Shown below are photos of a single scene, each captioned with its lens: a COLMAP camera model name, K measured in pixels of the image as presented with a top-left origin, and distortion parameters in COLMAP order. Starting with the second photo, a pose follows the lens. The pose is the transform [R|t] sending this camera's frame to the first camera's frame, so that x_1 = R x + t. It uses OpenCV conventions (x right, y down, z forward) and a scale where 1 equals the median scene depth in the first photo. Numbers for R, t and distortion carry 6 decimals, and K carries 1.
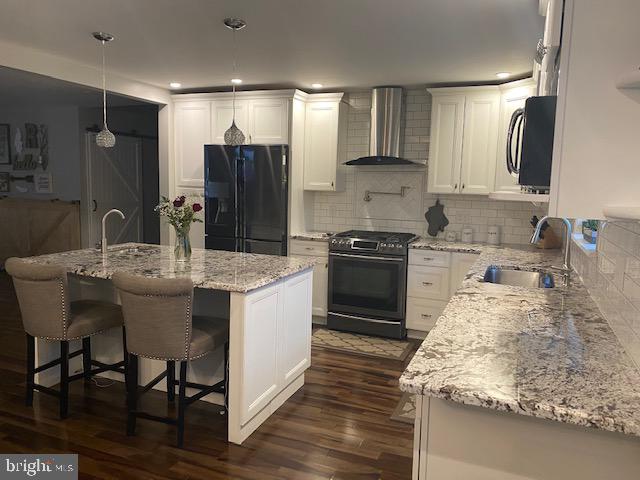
lens RADIAL K [[488.1, 0, 322.7], [0, 488.1, 239.2], [0, 0, 1]] dist [0.016464, -0.011660]
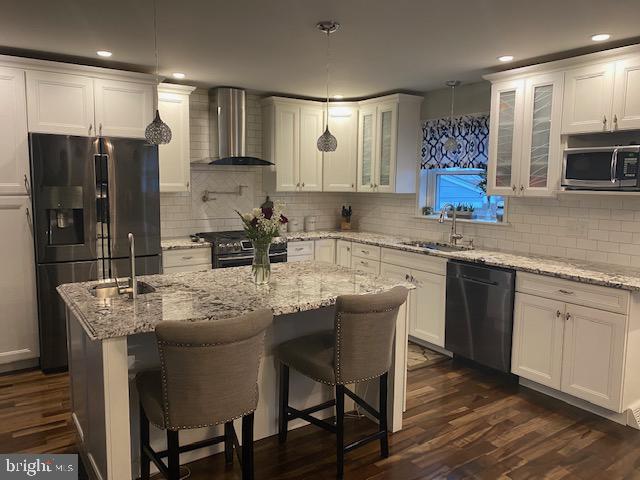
lens RADIAL K [[488.1, 0, 314.8], [0, 488.1, 238.0], [0, 0, 1]] dist [0.016464, -0.011660]
pose [[0.577565, -0.112908, 0.808499, -0.613980], [0.097849, 0.992824, 0.068749, -0.054800], [-0.810459, 0.039404, 0.584468, 0.280973]]
